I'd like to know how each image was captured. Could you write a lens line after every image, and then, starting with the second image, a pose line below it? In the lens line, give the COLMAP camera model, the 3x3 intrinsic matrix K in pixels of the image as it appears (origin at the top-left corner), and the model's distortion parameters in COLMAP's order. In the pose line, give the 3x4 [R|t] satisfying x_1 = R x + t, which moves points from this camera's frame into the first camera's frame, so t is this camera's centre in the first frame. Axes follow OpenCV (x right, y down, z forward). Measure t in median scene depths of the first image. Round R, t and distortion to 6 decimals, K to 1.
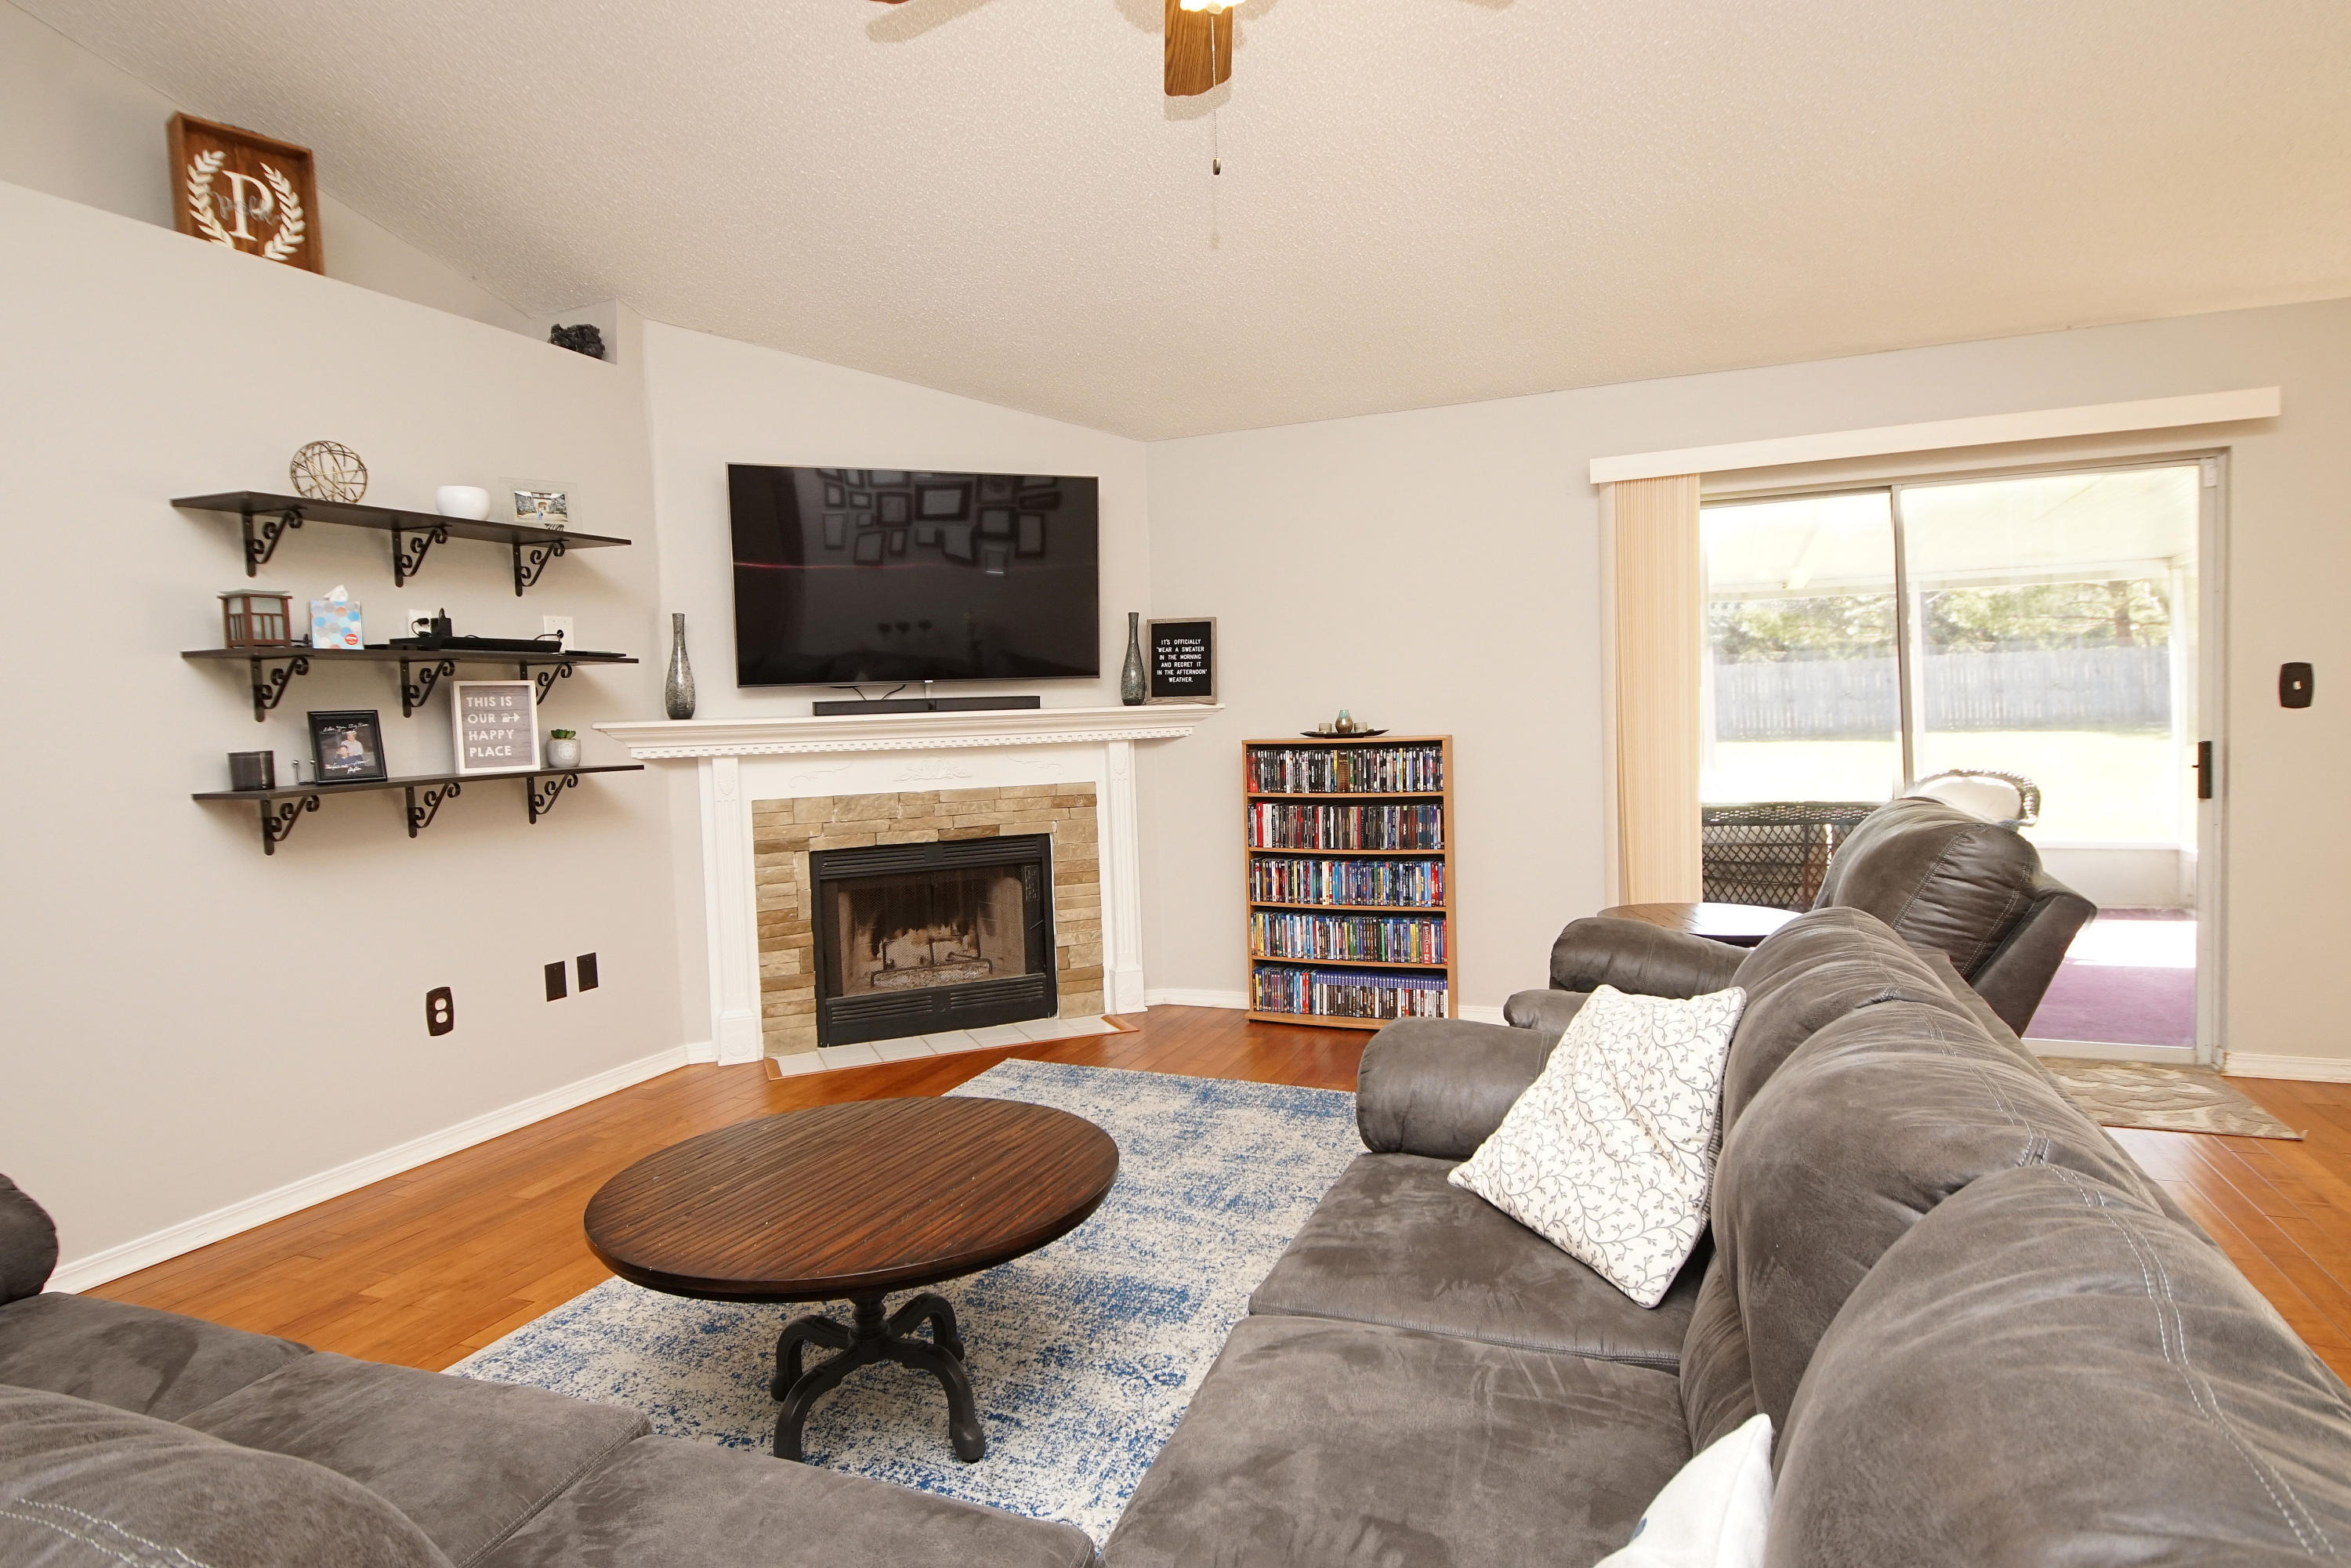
lens RADIAL K [[1252.8, 0, 1130.6], [0, 1252.8, 790.0], [0, 0, 1]] dist [0.023527, -0.000590]
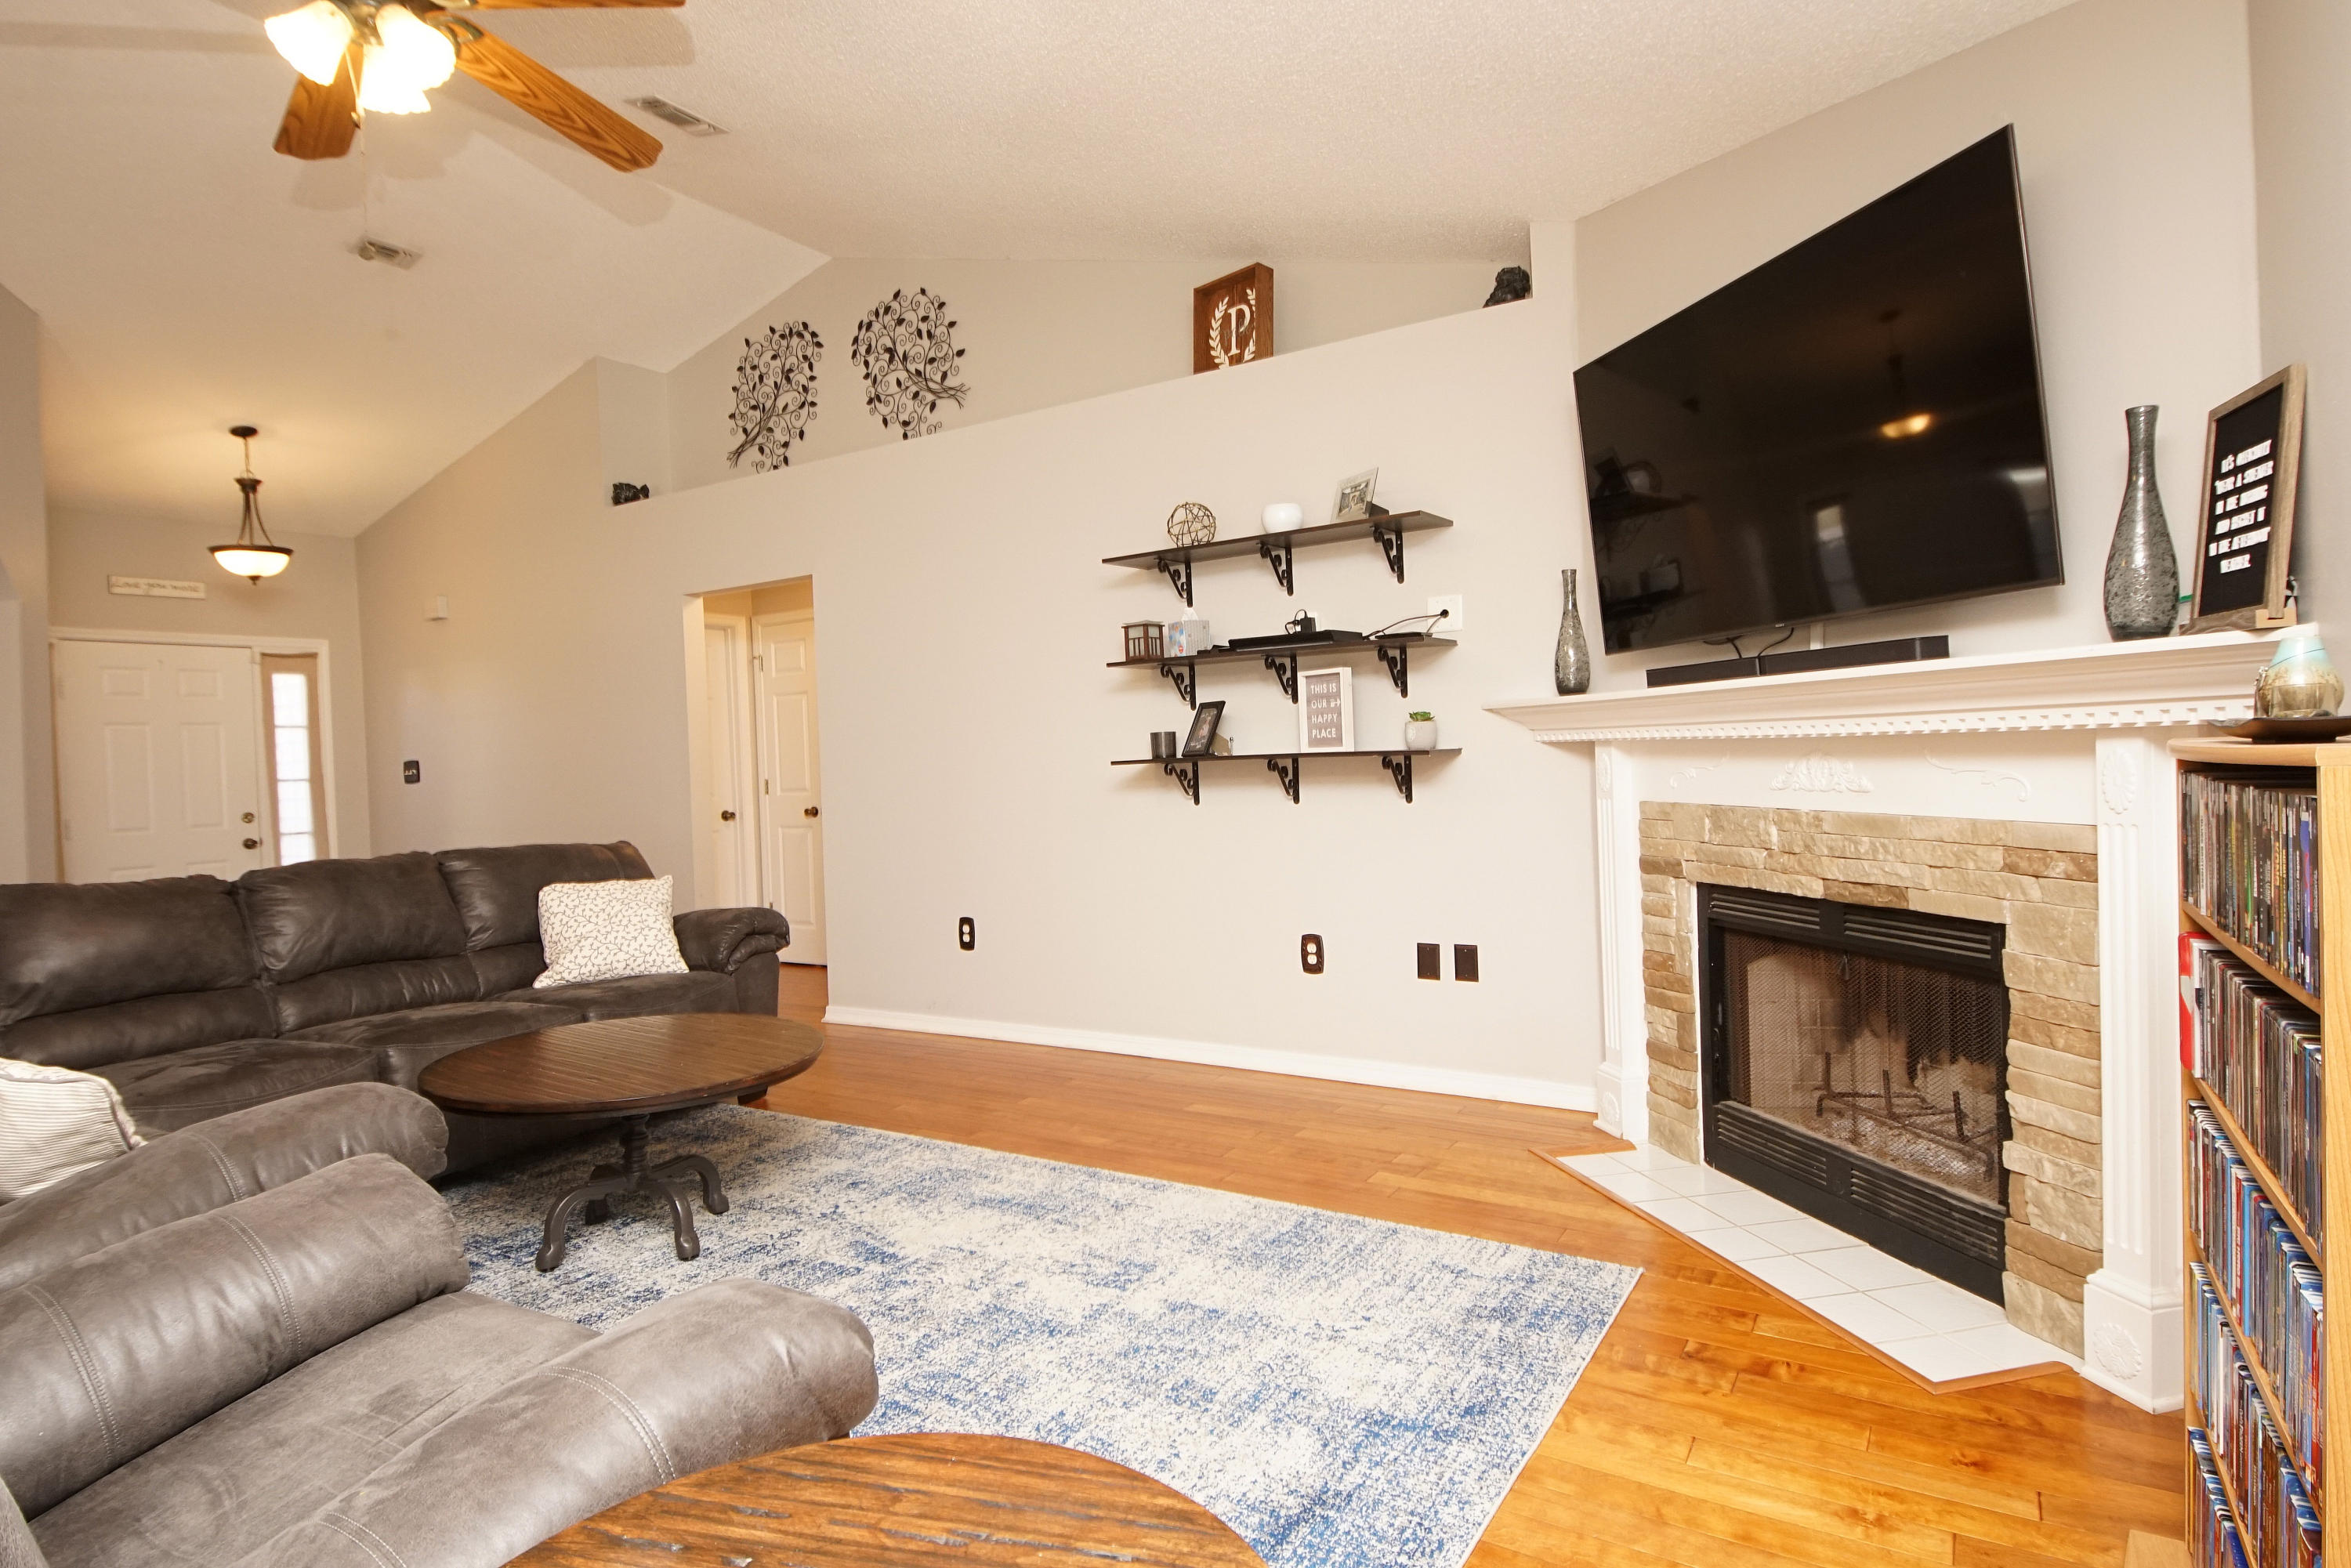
lens RADIAL K [[1247.8, 0, 1175.5], [0, 1247.8, 784.0], [0, 0, 1]] dist [0.044723, -0.051949]
pose [[-0.142324, 0.062980, -0.987814, 0.471870], [-0.027795, 0.997326, 0.067591, -0.043885], [0.989430, 0.037076, -0.140193, 0.804407]]
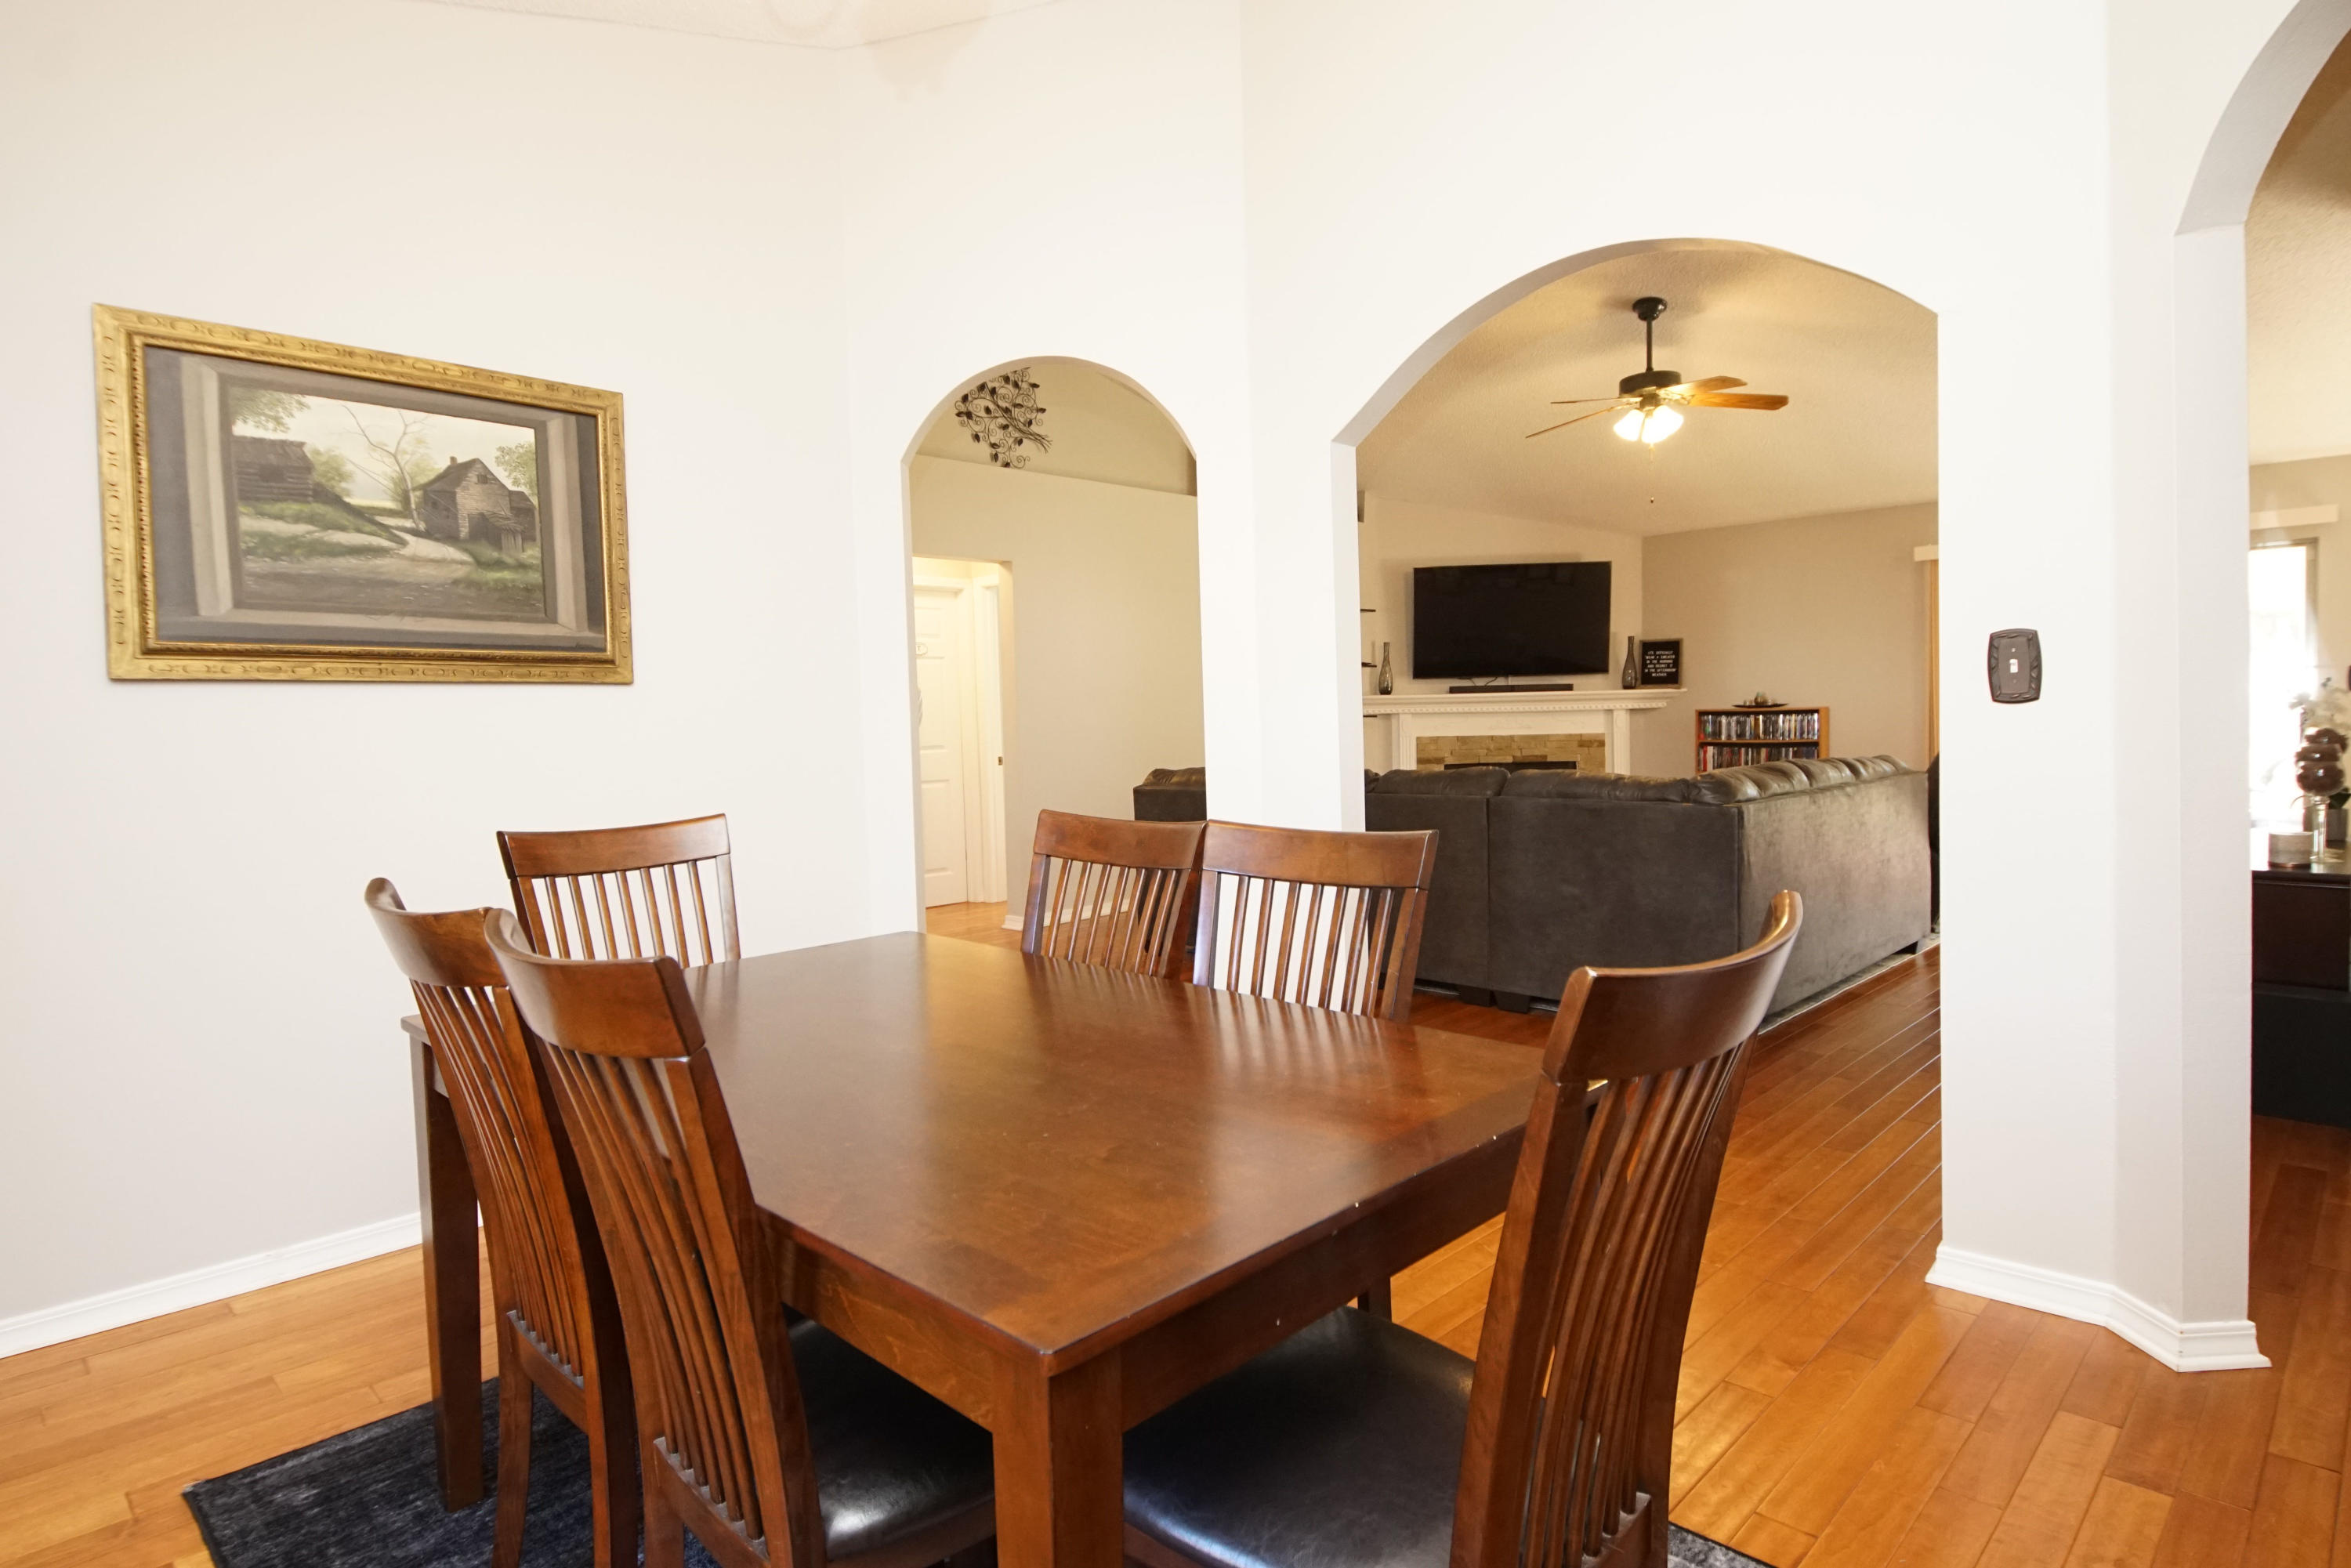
lens RADIAL K [[1247.8, 0, 1175.5], [0, 1247.8, 784.0], [0, 0, 1]] dist [0.044723, -0.051949]
pose [[0.935333, 0.028456, -0.352622, 0.033823], [-0.030710, 0.999528, -0.000798, 0.091398], [0.352433, 0.011576, 0.935766, -0.918166]]
